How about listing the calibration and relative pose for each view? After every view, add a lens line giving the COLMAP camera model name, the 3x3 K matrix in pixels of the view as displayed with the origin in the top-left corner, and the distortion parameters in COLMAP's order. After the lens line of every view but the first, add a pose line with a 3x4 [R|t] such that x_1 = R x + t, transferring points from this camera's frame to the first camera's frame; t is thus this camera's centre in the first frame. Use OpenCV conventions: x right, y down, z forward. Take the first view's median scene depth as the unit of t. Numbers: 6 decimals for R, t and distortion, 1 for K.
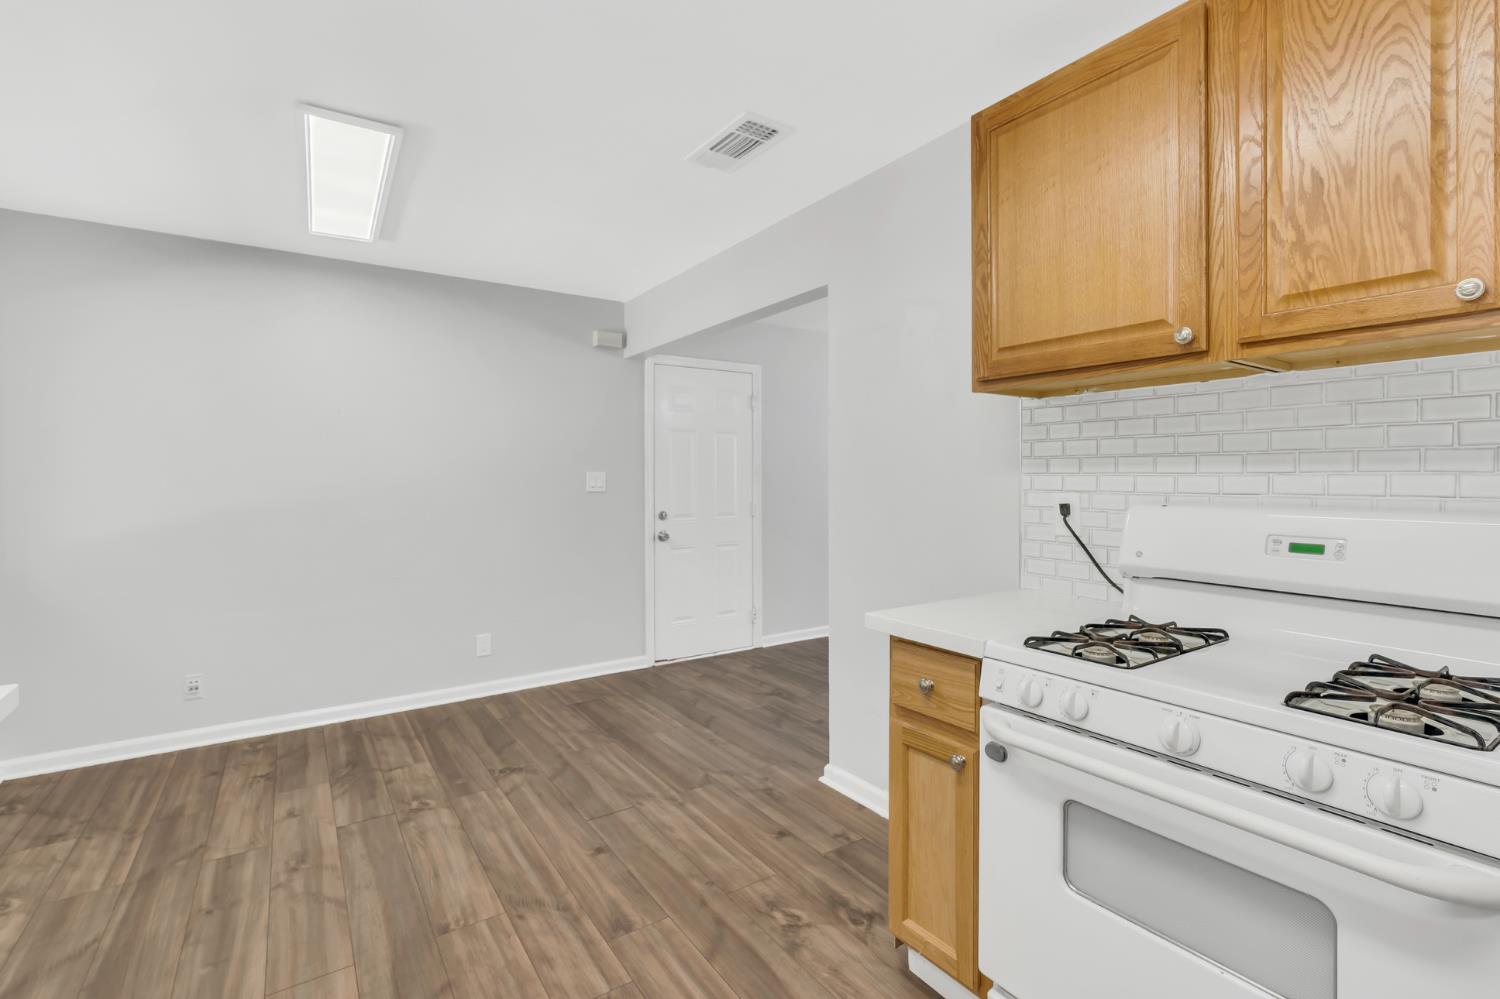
lens RADIAL K [[685.6, 0, 744.0], [0, 685.6, 472.0], [0, 0, 1]] dist [-0.009569, 0.003873]
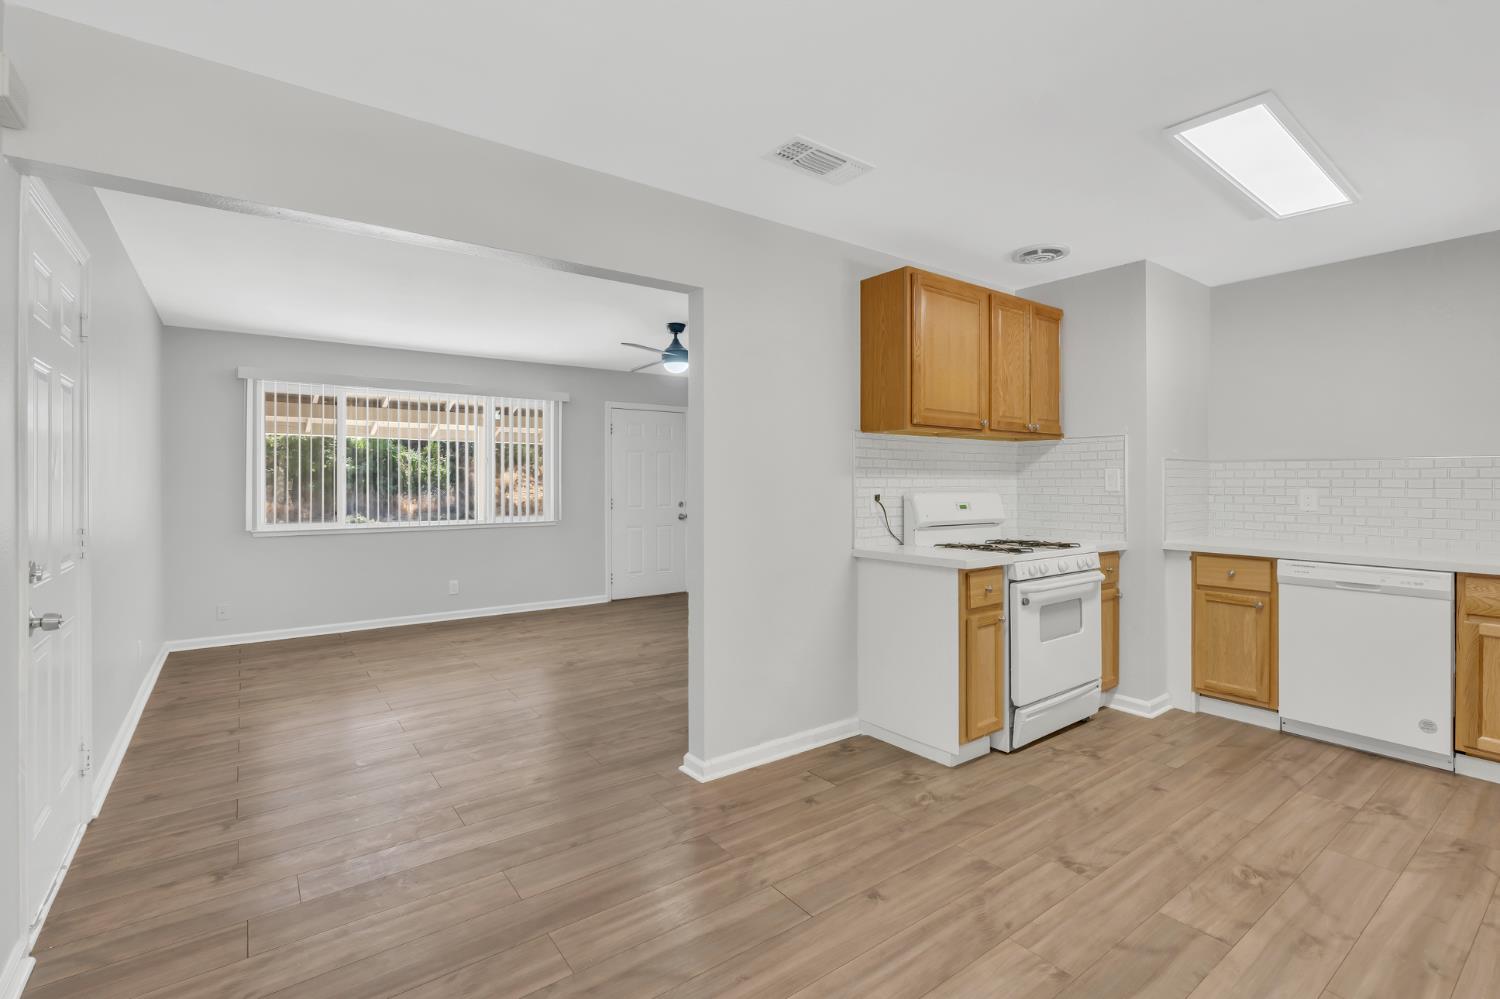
lens RADIAL K [[685.6, 0, 752.5], [0, 685.6, 479.2], [0, 0, 1]] dist [-0.009569, 0.003873]
pose [[-0.054958, 0.006349, 0.998468, -1.313576], [-0.008156, 0.999944, -0.006807, 0.022045], [-0.998455, -0.008518, -0.054903, 1.453105]]
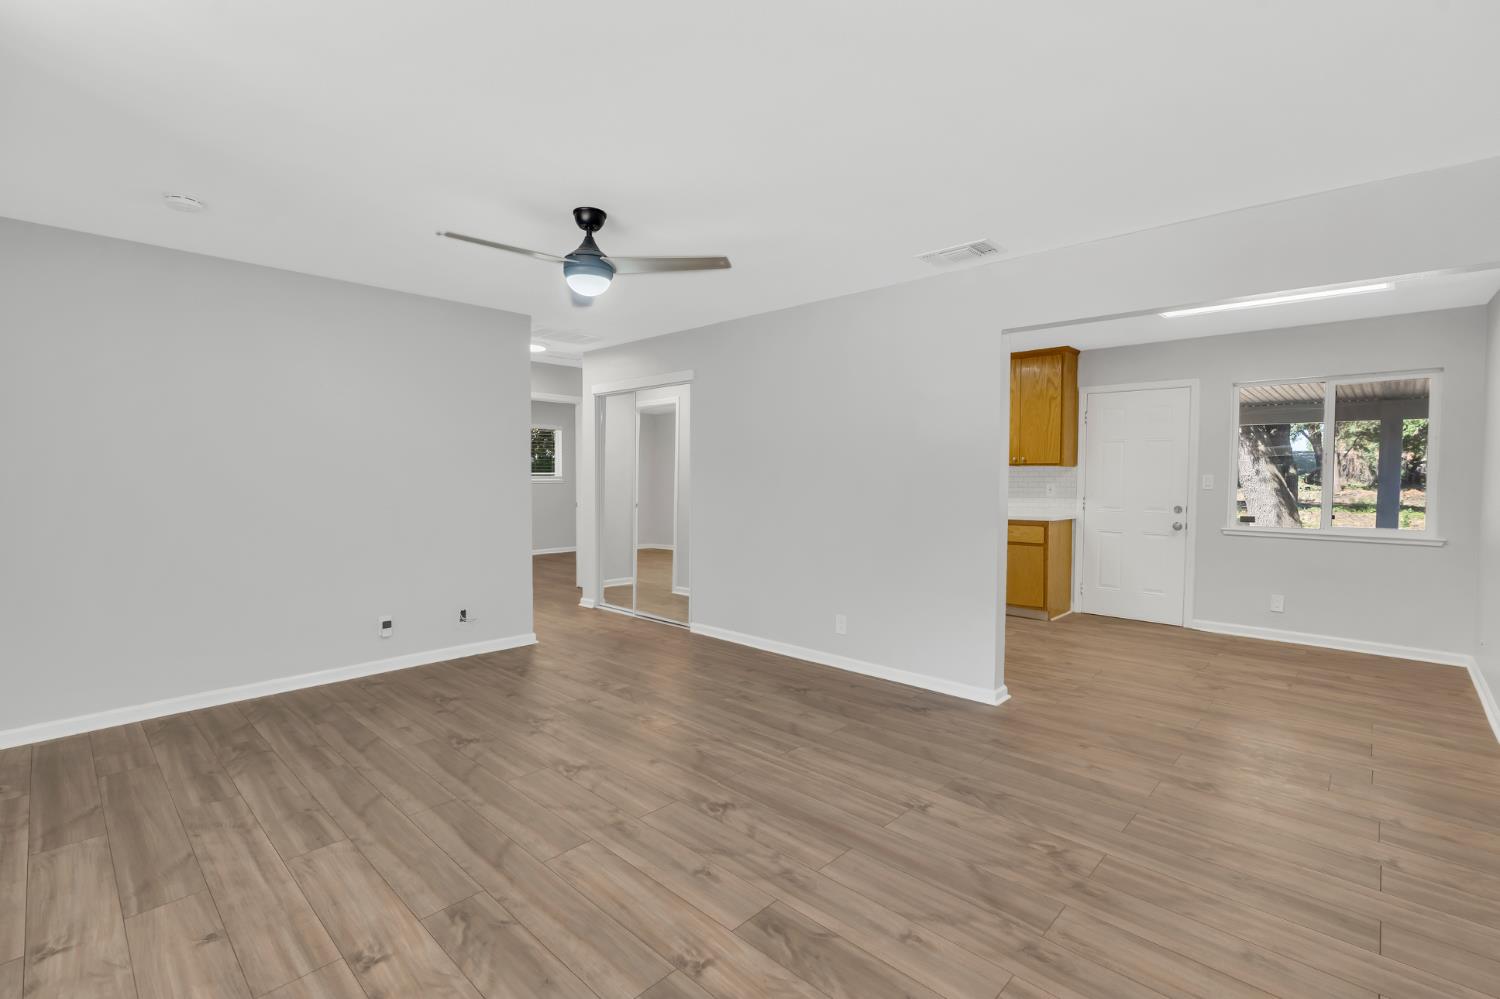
lens RADIAL K [[685.6, 0, 739.6], [0, 685.6, 494.5], [0, 0, 1]] dist [-0.009569, 0.003873]
pose [[-0.974380, 0.004460, -0.224862, 1.384171], [-0.000925, 0.999715, 0.023837, 0.016859], [0.224904, 0.023434, -0.974099, 3.242261]]
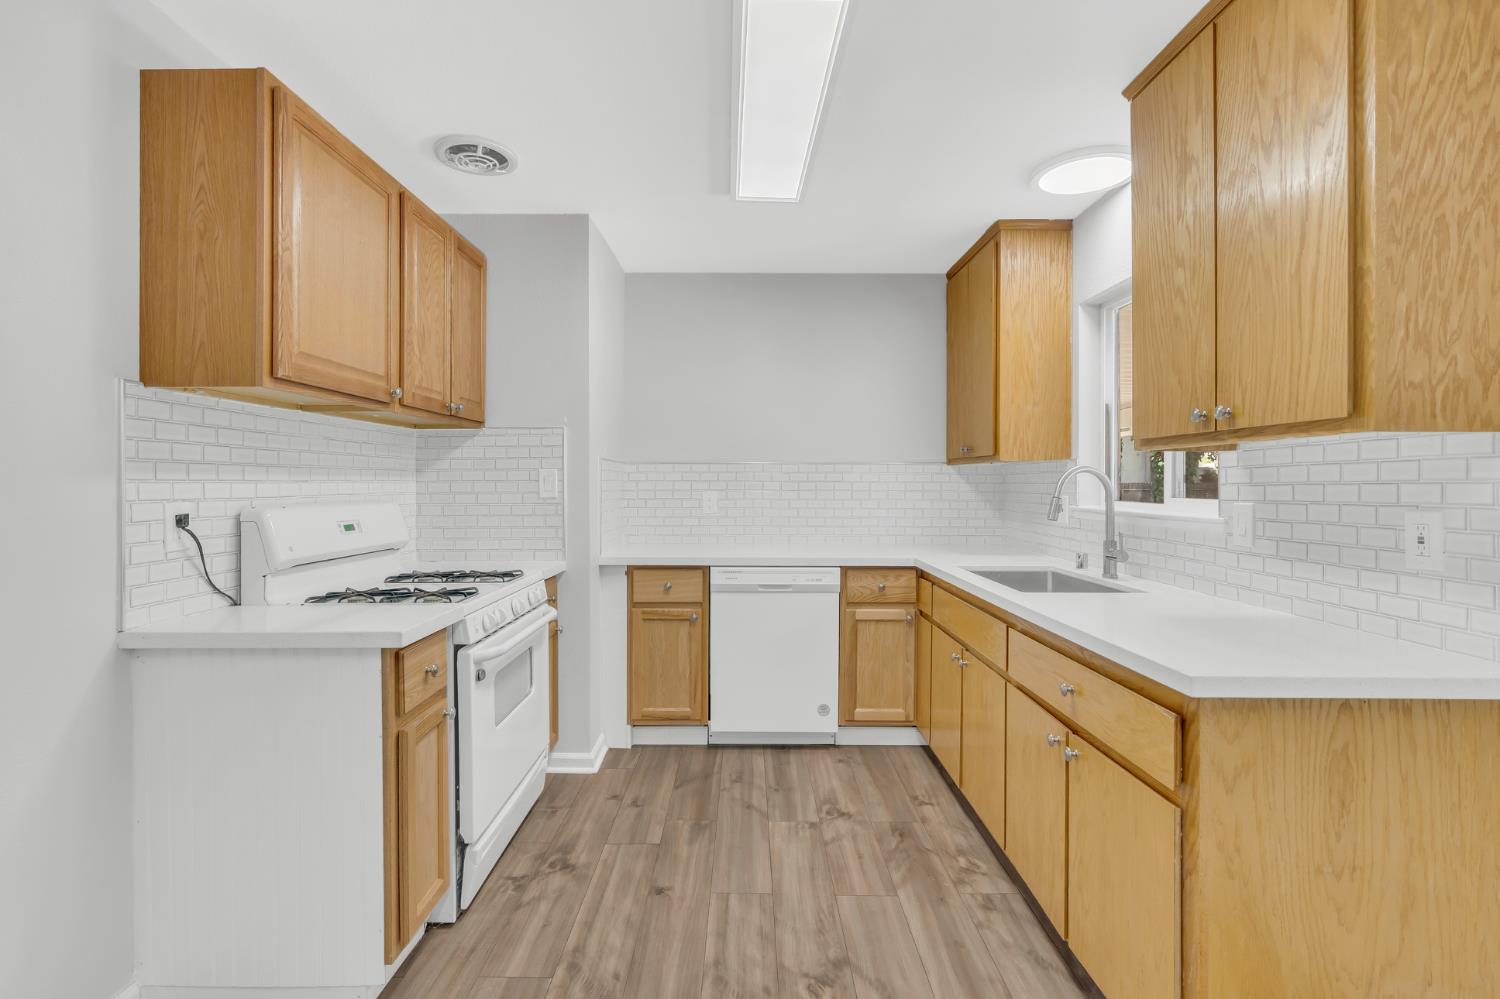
lens RADIAL K [[685.6, 0, 743.7], [0, 685.6, 482.3], [0, 0, 1]] dist [-0.009569, 0.003873]
pose [[-0.826521, 0.004003, 0.562892, -0.646922], [-0.001308, 0.999958, -0.009031, 0.012152], [-0.562905, -0.008201, -0.826481, 1.352369]]
